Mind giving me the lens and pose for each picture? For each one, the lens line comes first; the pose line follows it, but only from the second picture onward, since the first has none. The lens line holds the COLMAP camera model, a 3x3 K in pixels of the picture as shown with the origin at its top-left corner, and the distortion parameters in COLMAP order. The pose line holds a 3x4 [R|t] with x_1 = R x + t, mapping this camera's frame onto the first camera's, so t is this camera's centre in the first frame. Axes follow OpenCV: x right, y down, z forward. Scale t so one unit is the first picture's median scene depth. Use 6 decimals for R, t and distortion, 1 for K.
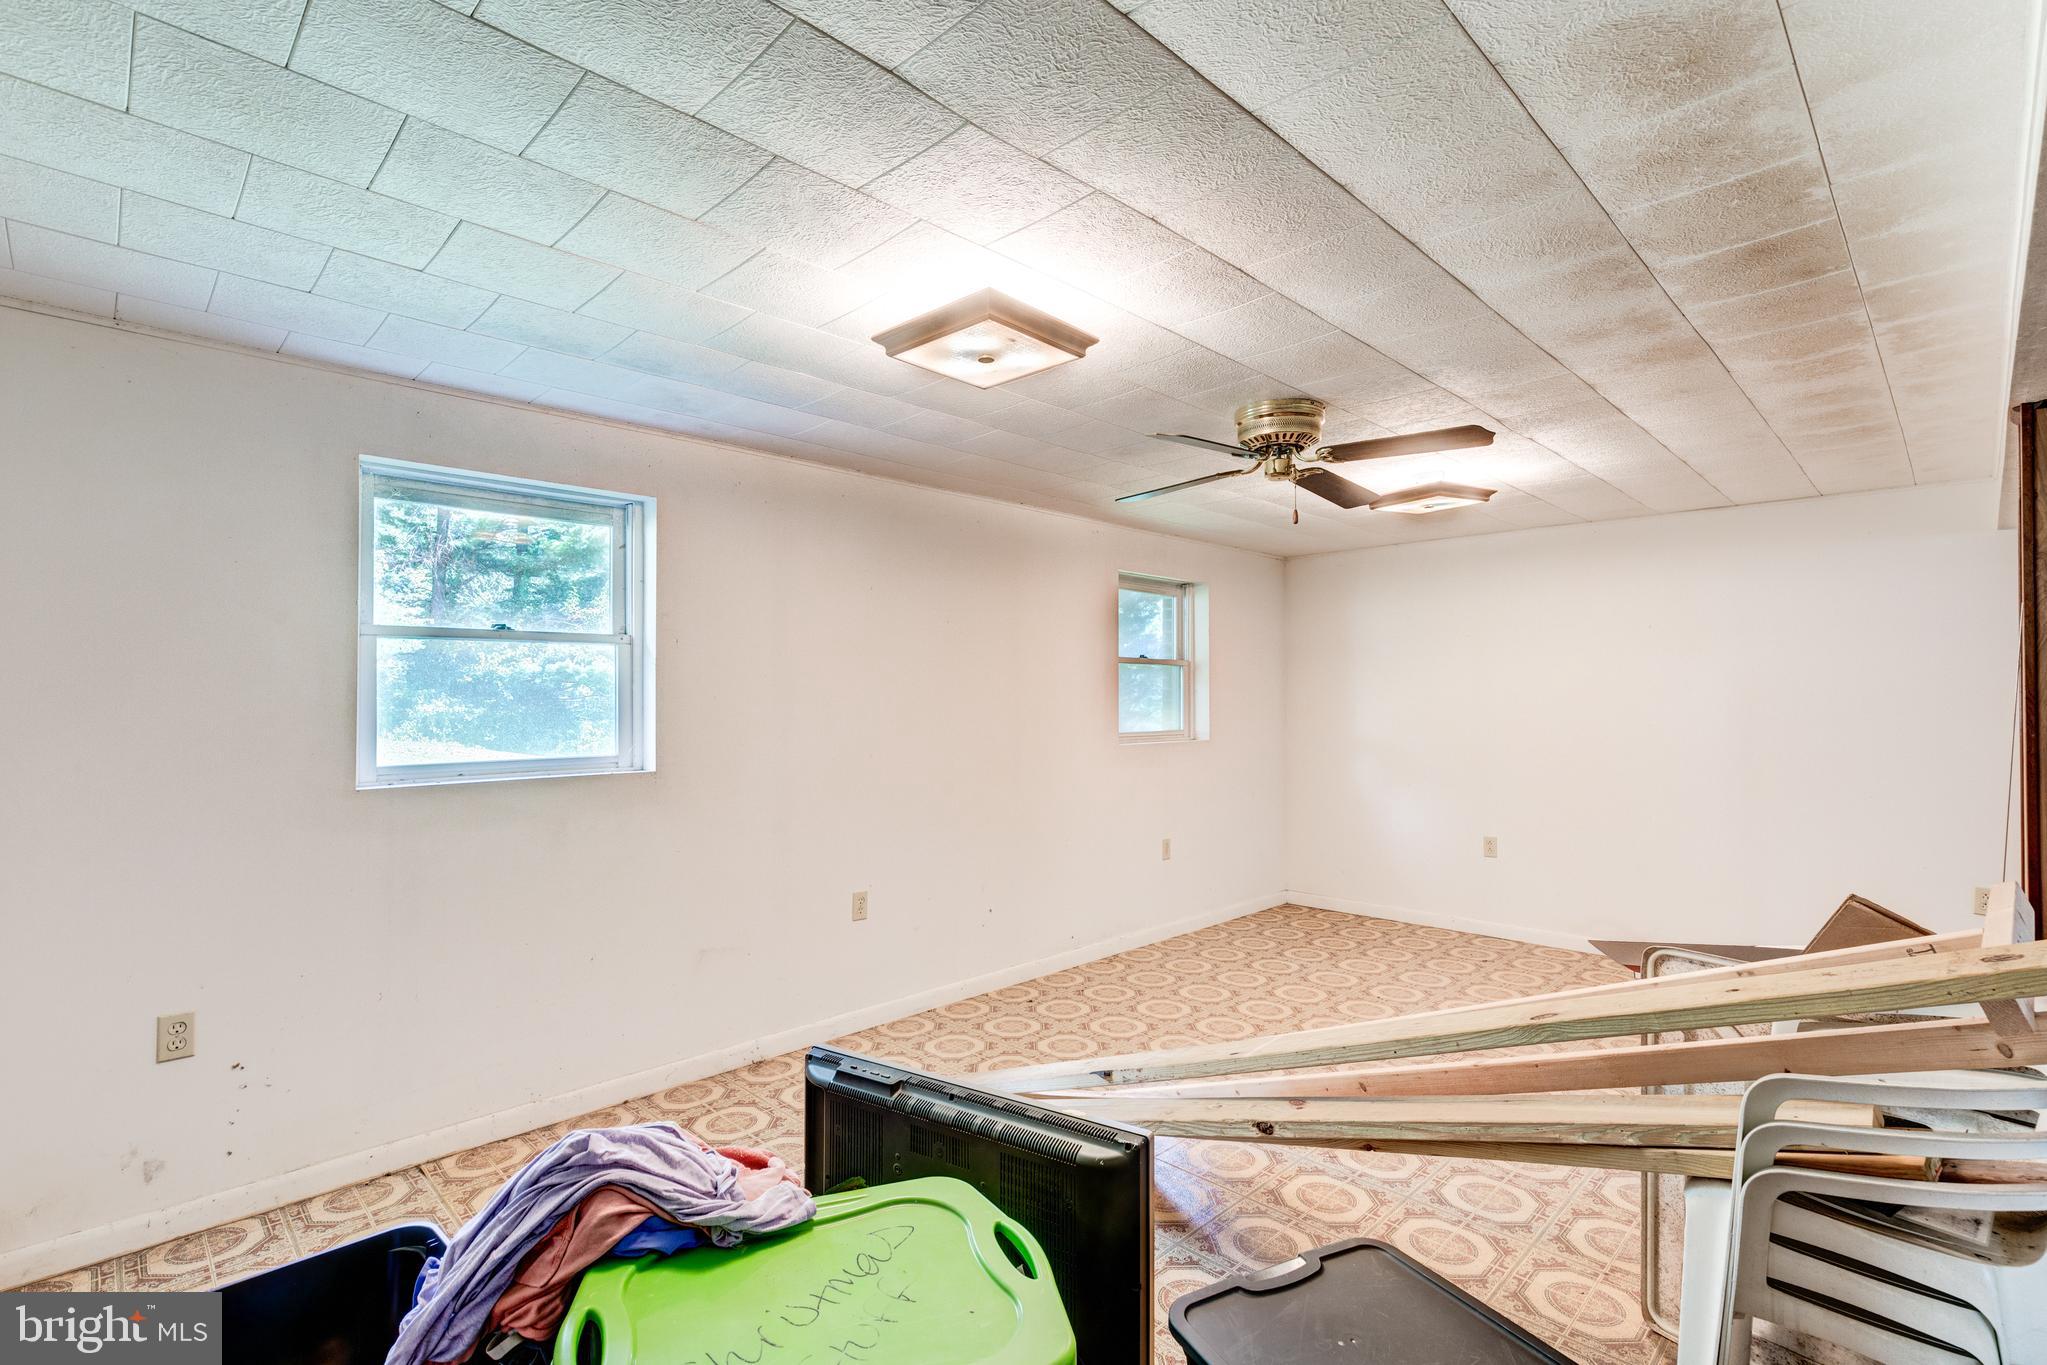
lens RADIAL K [[914.3, 0, 1019.2], [0, 914.3, 684.5], [0, 0, 1]] dist [0.008624, -0.001501]
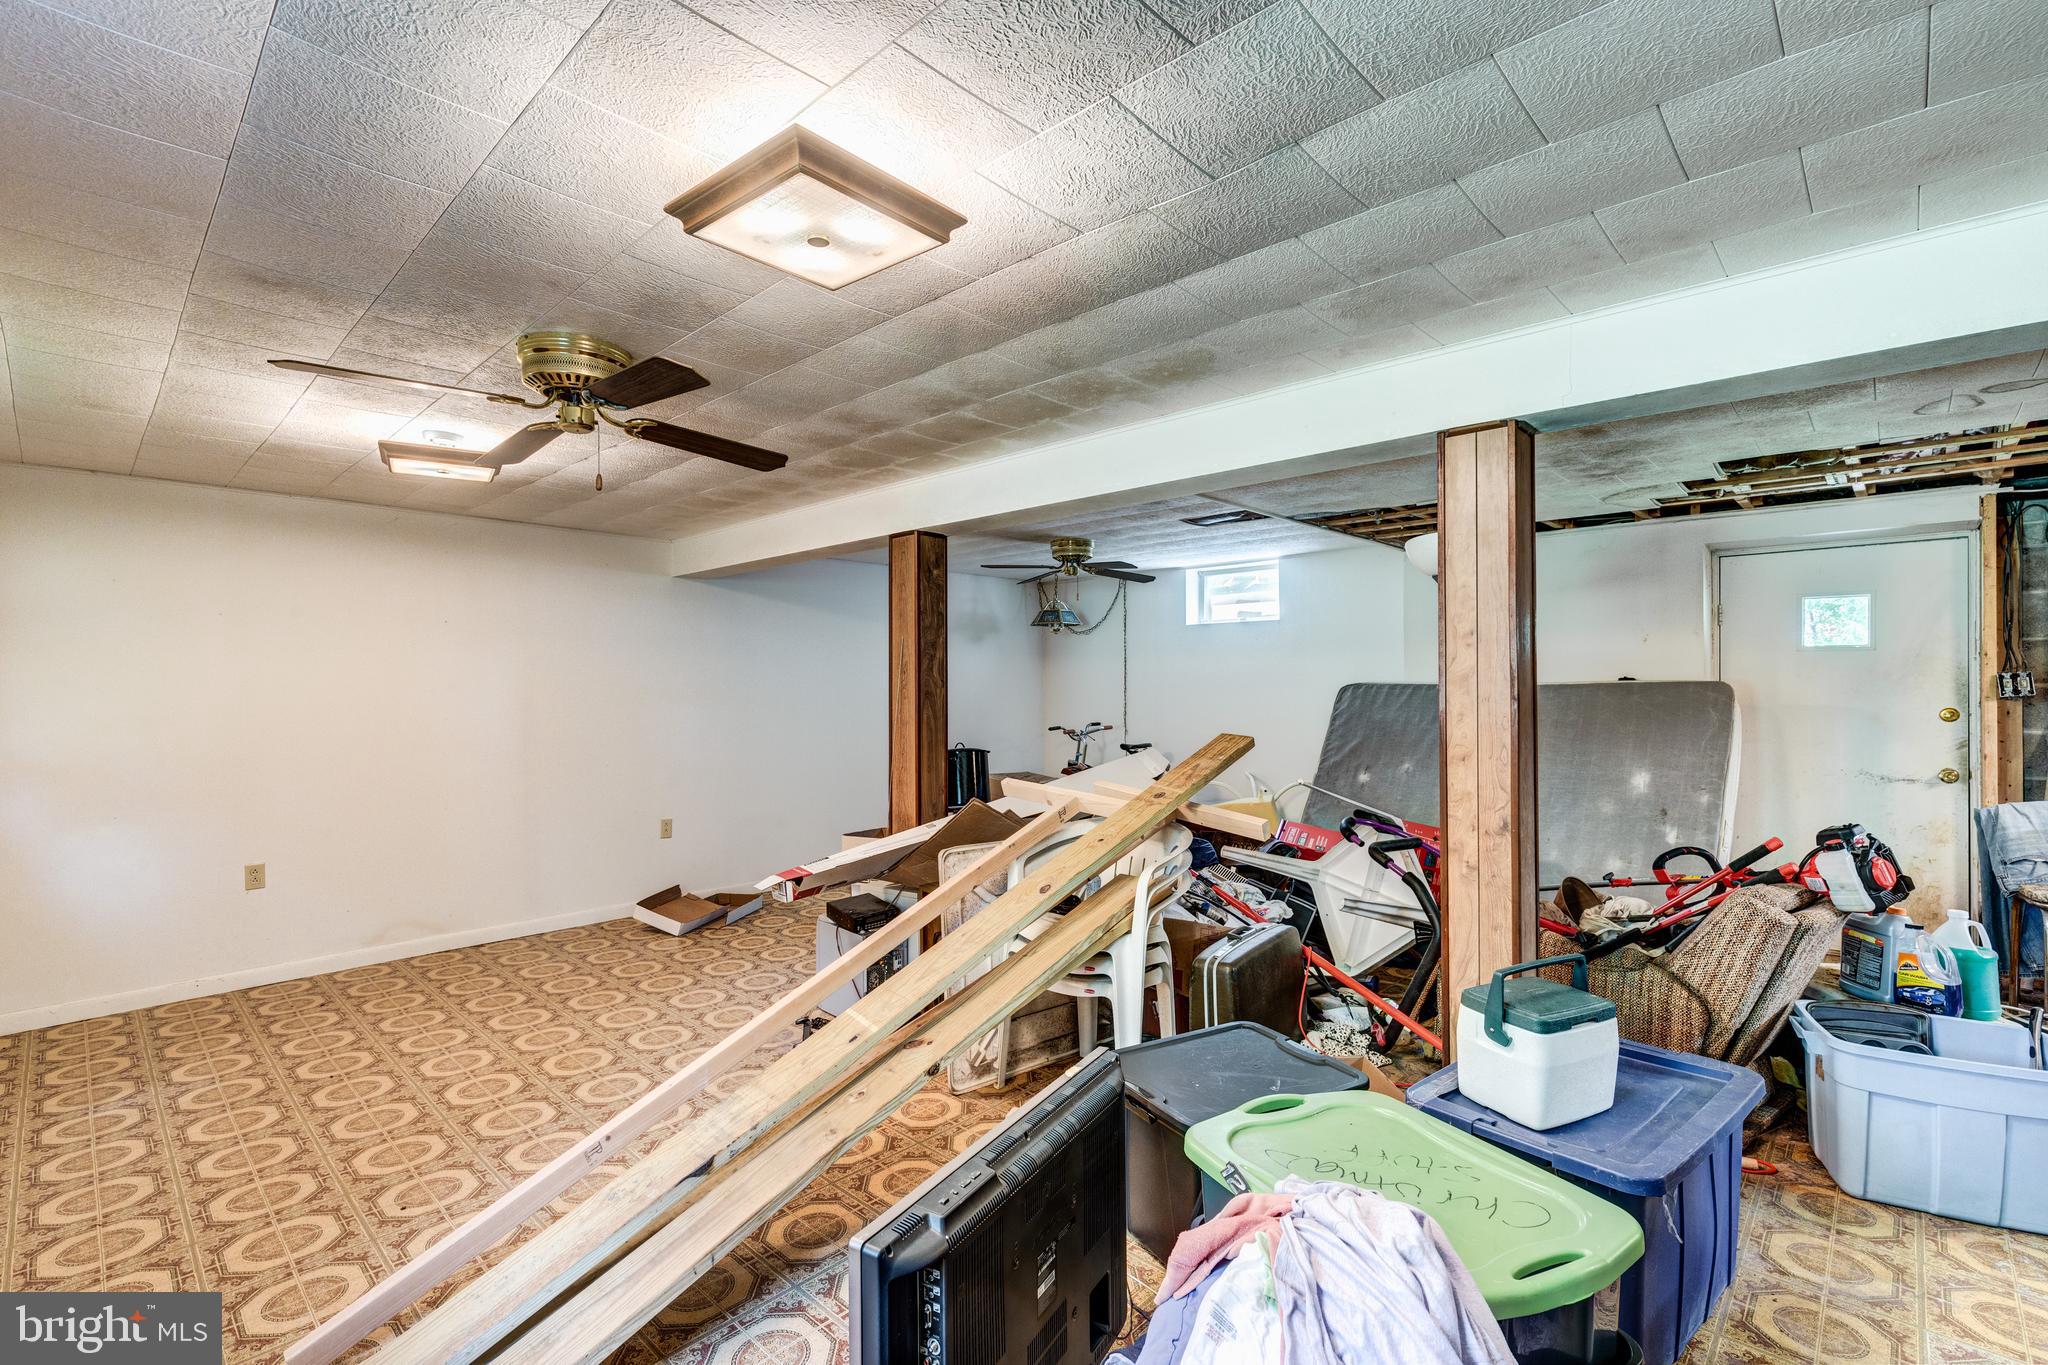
lens RADIAL K [[926.2, 0, 1021.3], [0, 926.2, 676.0], [0, 0, 1]] dist [-0.000258, -0.000495]
pose [[-0.023643, 0.013924, 0.999623, -0.586139], [-0.007827, 0.999870, -0.014113, 0.010951], [-0.999690, -0.008158, -0.023531, 0.619044]]
